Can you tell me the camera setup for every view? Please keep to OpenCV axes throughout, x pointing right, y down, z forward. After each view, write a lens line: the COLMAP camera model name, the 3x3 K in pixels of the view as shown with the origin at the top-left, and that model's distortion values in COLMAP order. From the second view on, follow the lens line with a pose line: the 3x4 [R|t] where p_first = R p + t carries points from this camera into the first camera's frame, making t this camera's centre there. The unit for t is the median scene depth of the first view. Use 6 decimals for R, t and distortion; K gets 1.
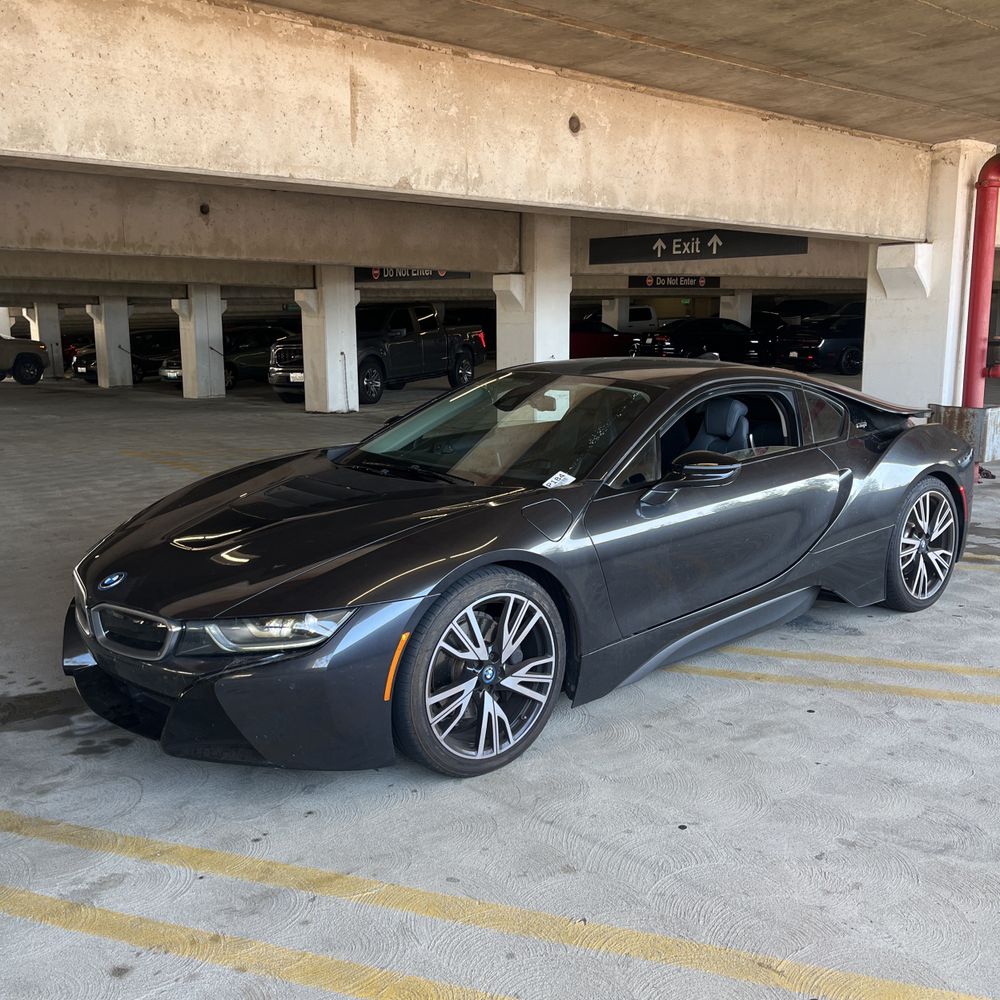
lens RADIAL K [[1011.0, 0, 513.3], [0, 1011.0, 484.7], [0, 0, 1]] dist [0.019451, 0.000000]
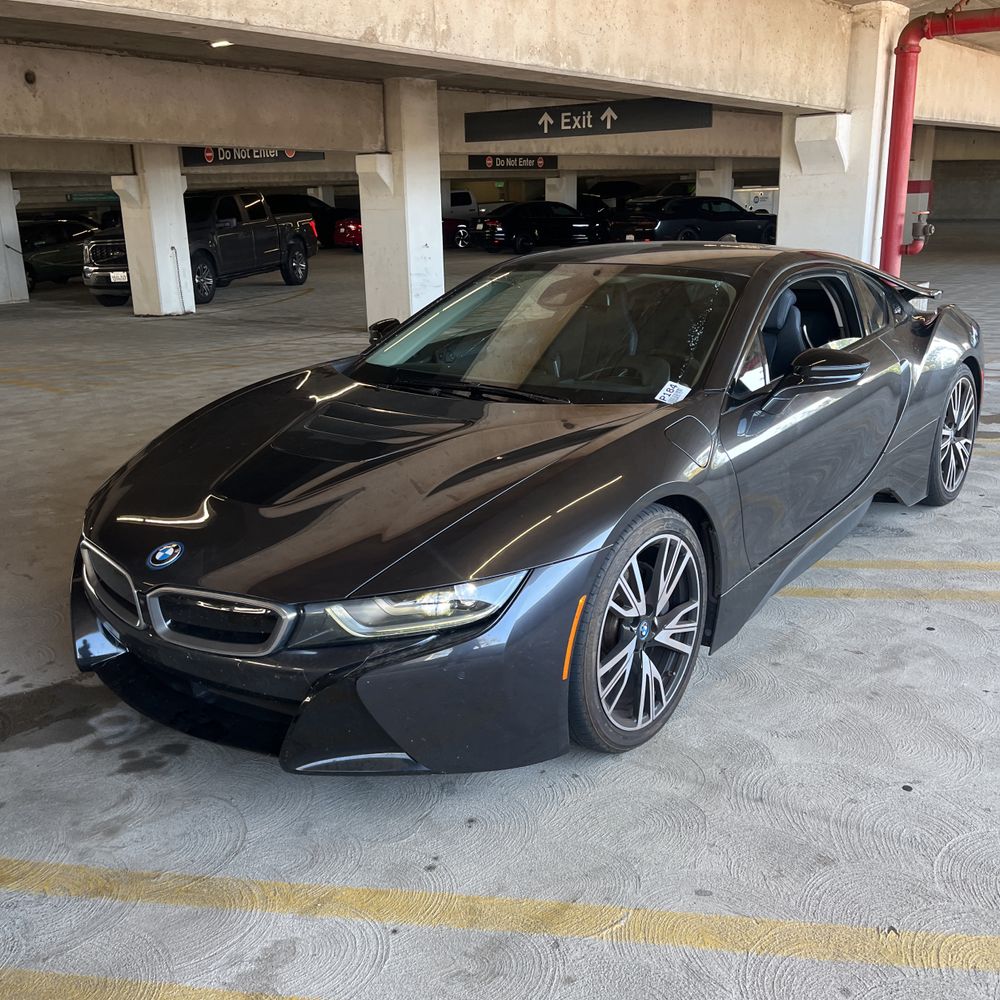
lens RADIAL K [[1011.0, 0, 495.8], [0, 1011.0, 492.1], [0, 0, 1]] dist [0.019451, 0.000000]
pose [[0.983206, -0.068511, 0.169151, -0.203686], [0.048910, 0.991875, 0.117441, -0.022865], [-0.175822, -0.107196, 0.978568, 0.153284]]
